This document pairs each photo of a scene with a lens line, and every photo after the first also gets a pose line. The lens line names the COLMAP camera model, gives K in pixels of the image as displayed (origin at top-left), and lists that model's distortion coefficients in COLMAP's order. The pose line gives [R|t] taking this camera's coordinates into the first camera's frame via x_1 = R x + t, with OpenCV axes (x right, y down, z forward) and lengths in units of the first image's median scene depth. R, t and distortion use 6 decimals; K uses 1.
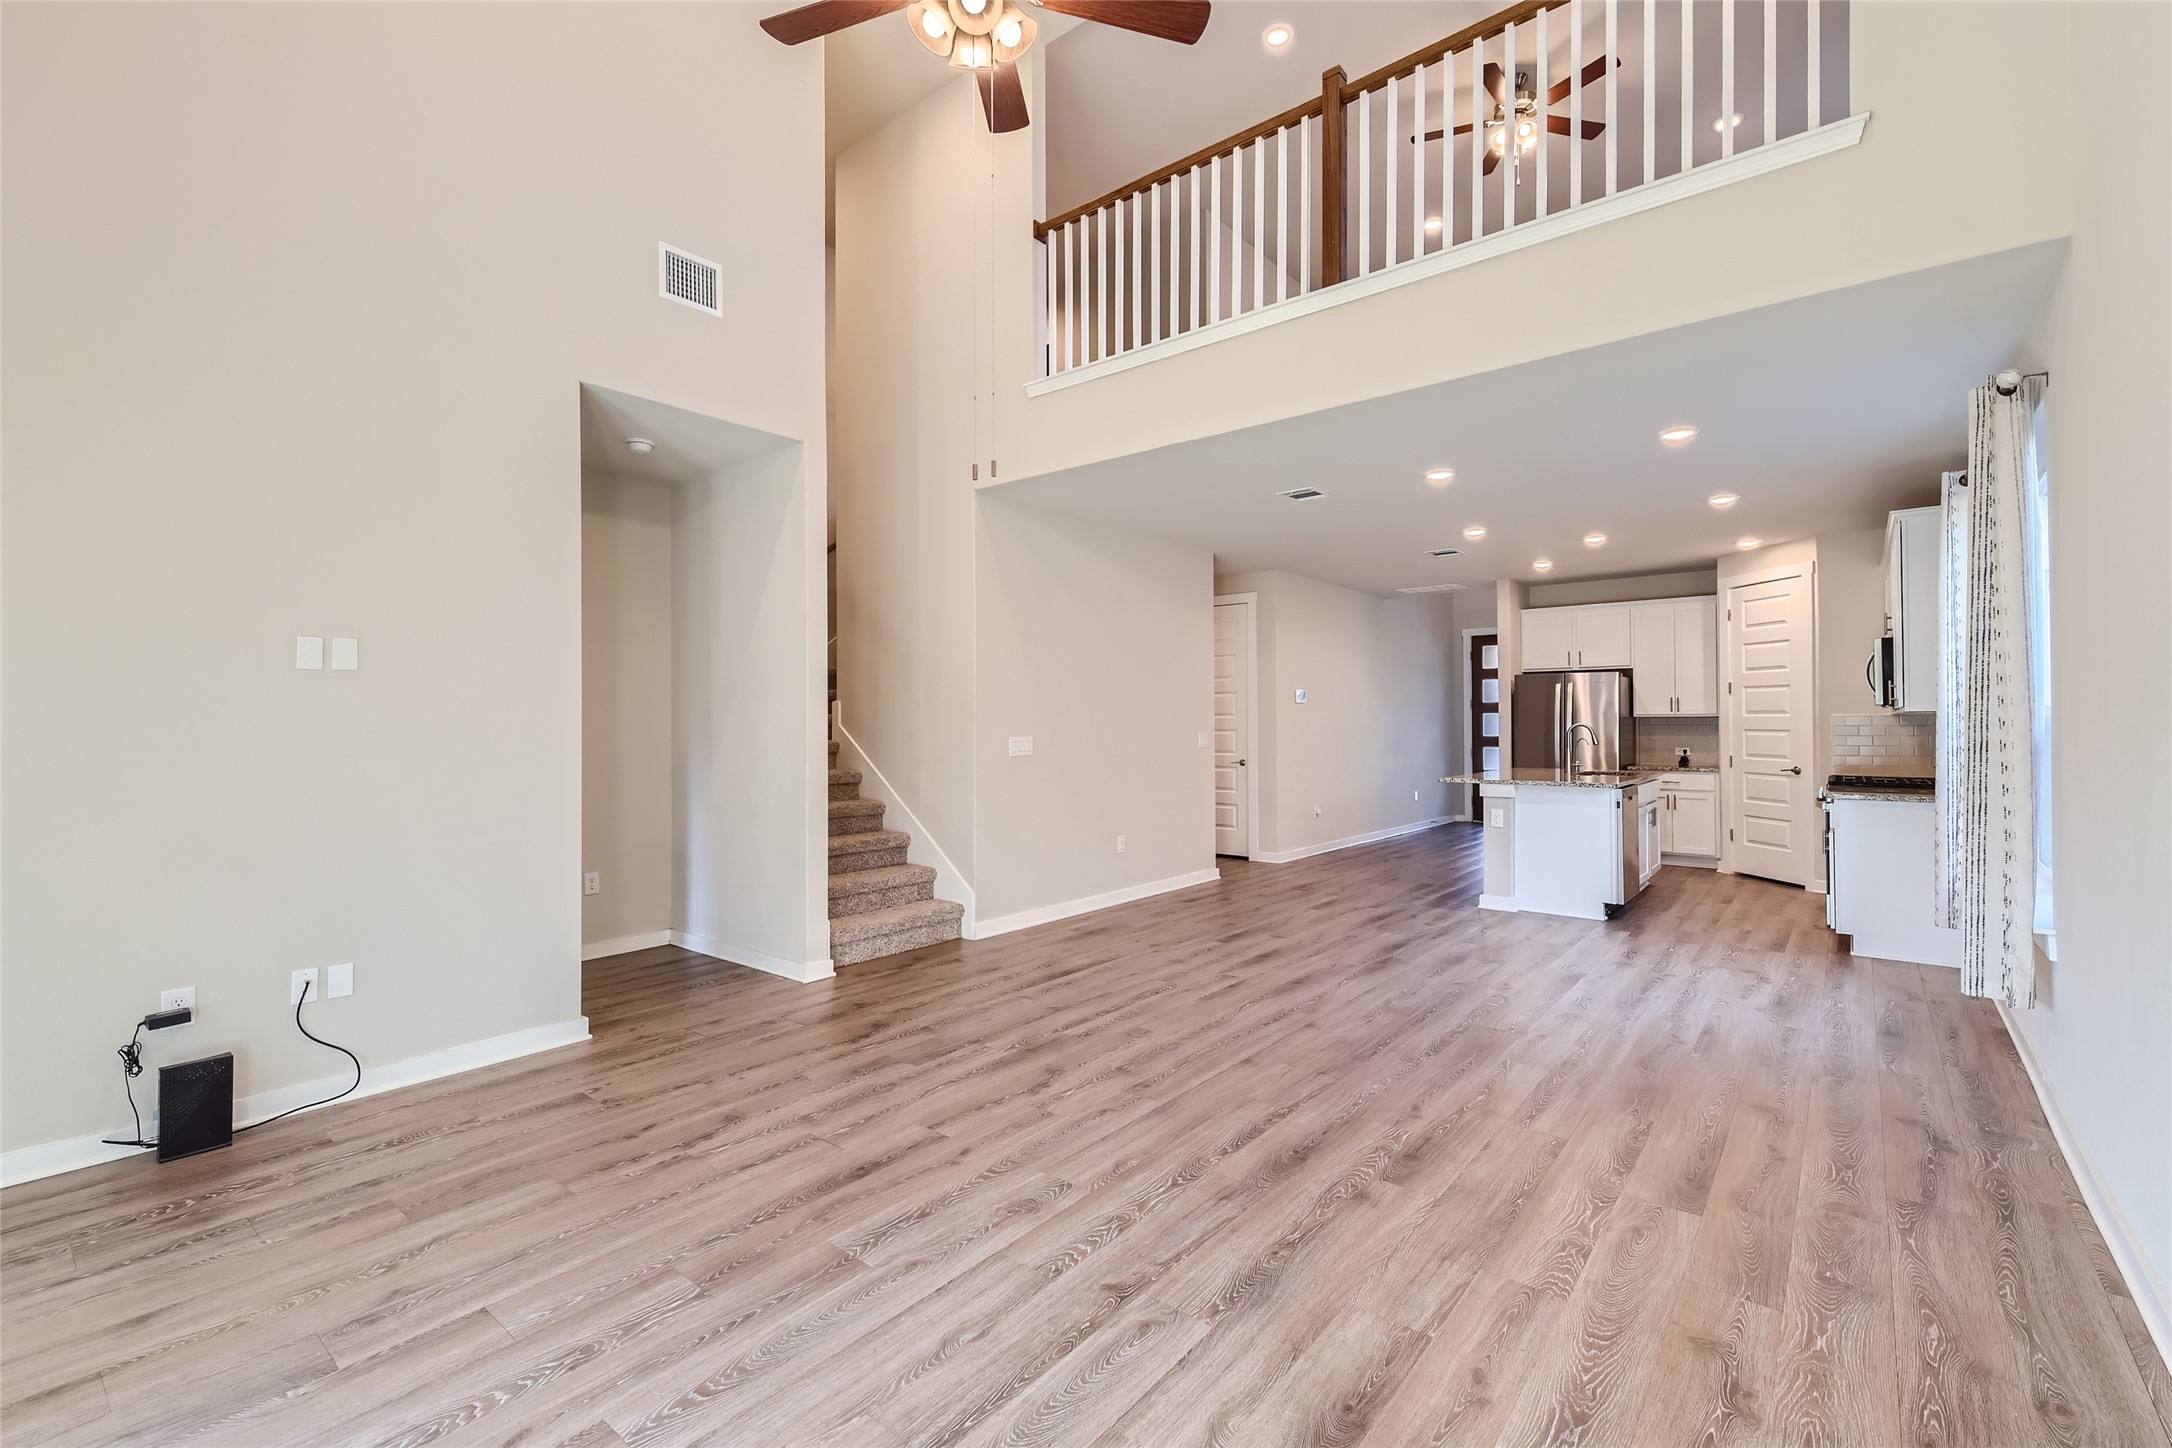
lens RADIAL K [[932.9, 0, 1090.6], [0, 932.9, 722.5], [0, 0, 1]] dist [0.003395, 0.000034]
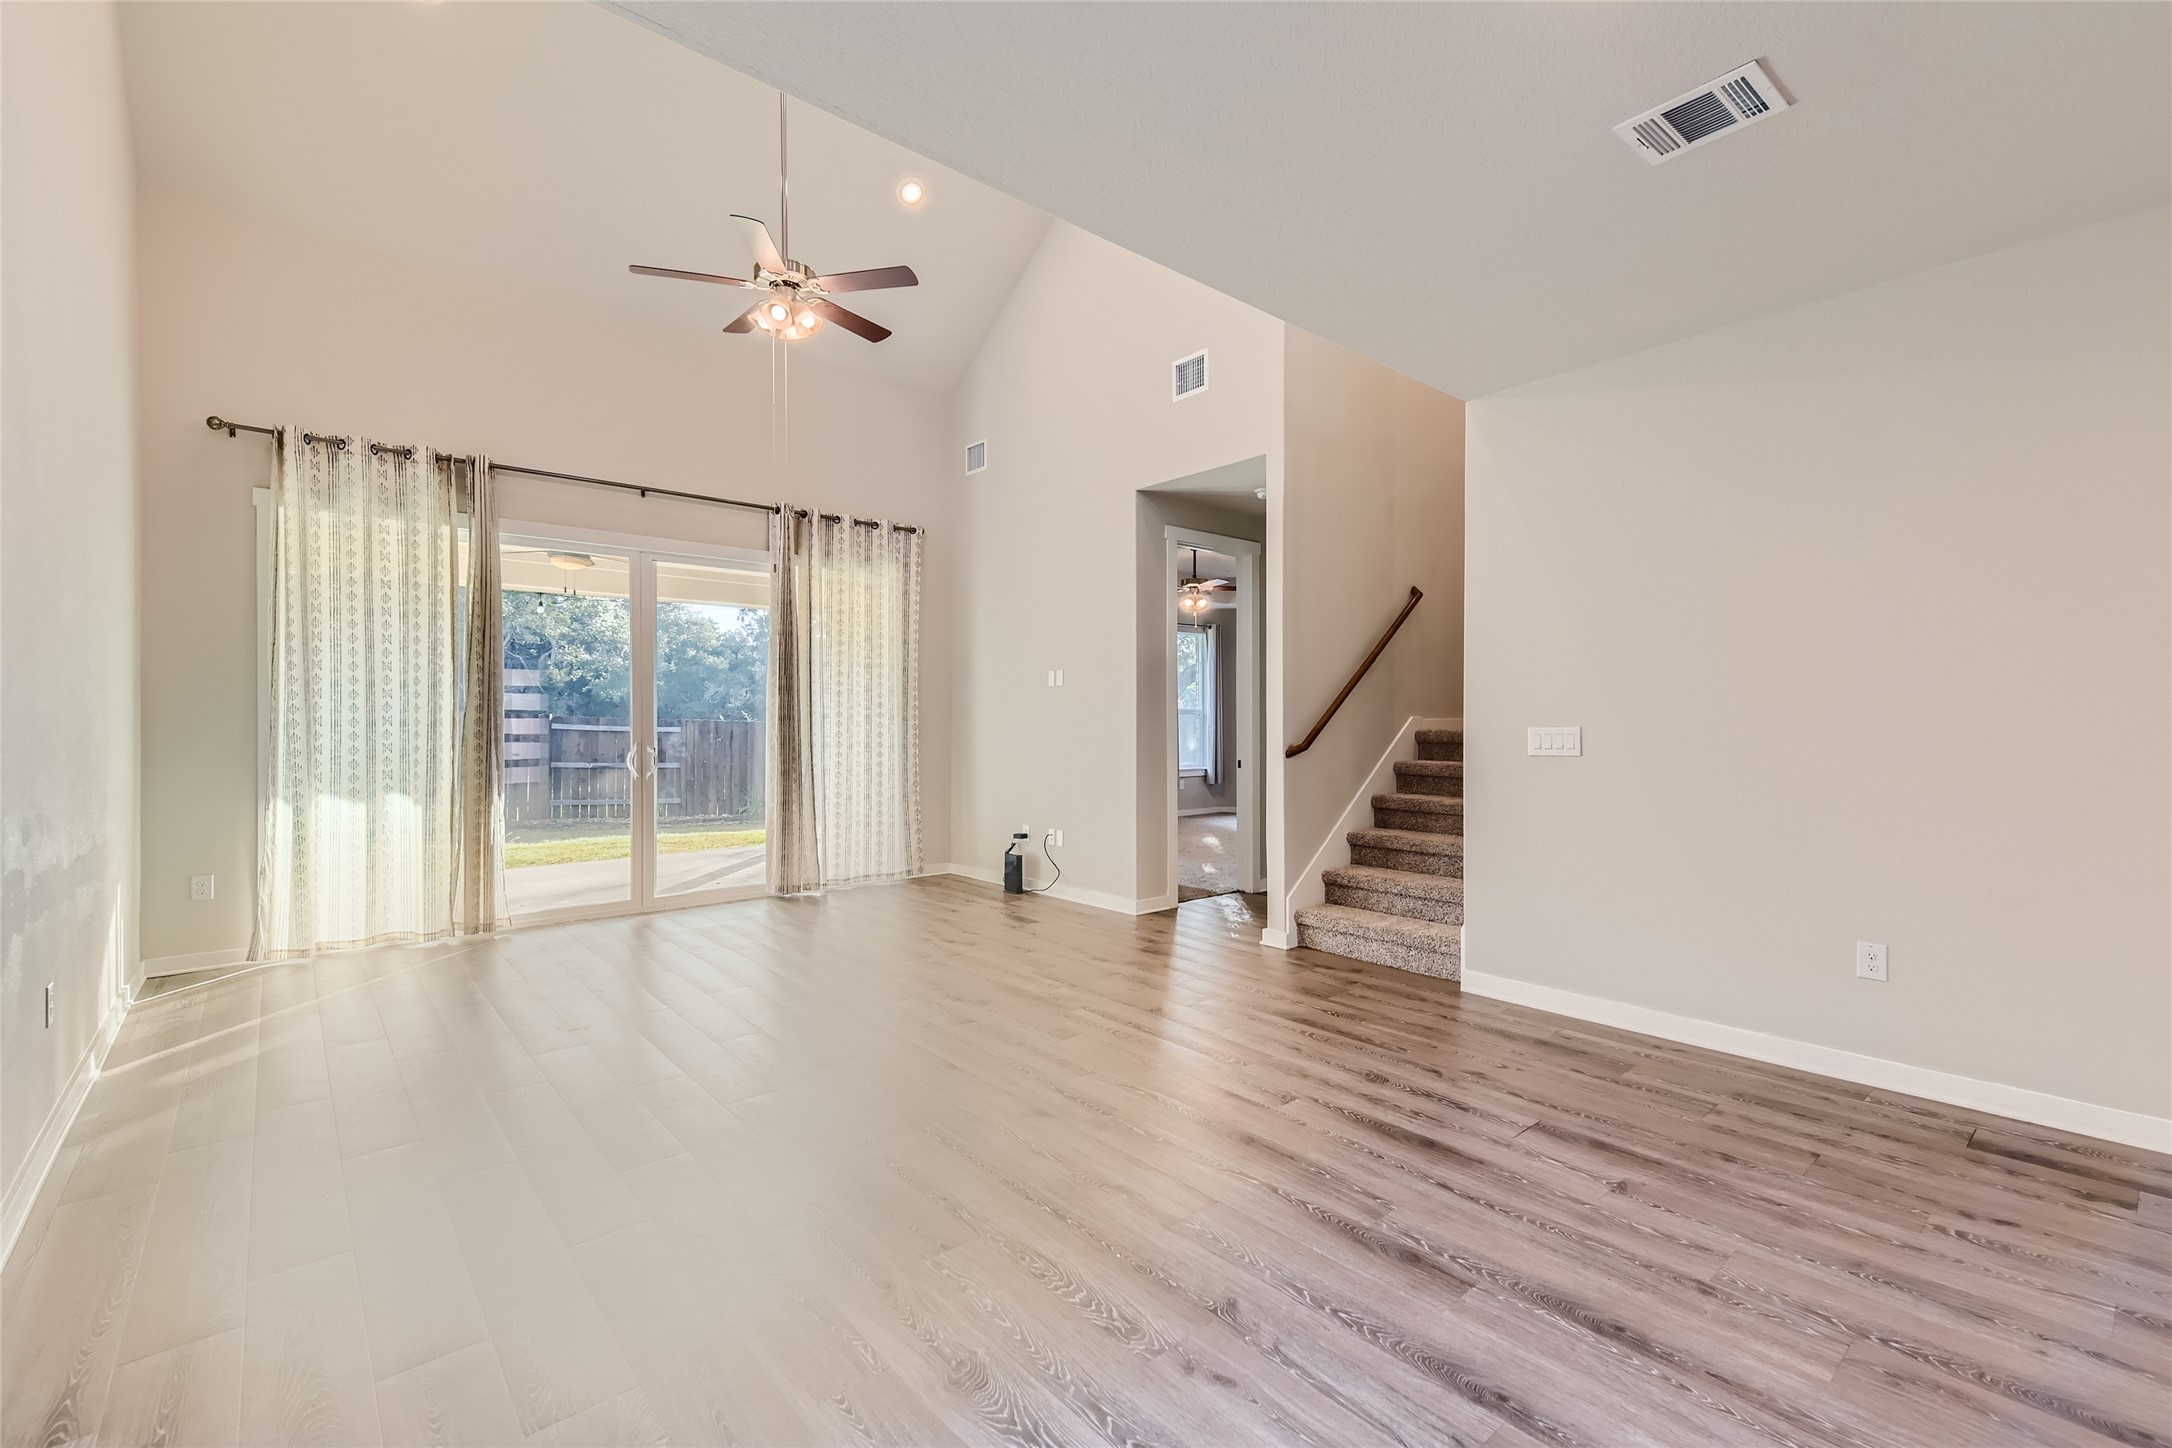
lens RADIAL K [[932.9, 0, 1093.7], [0, 932.9, 723.0], [0, 0, 1]] dist [0.003395, 0.000034]
pose [[-0.181259, 0.011778, -0.983365, 0.971111], [0.007374, 0.999916, 0.010617, 0.003298], [0.983408, -0.005327, -0.181330, 1.190788]]
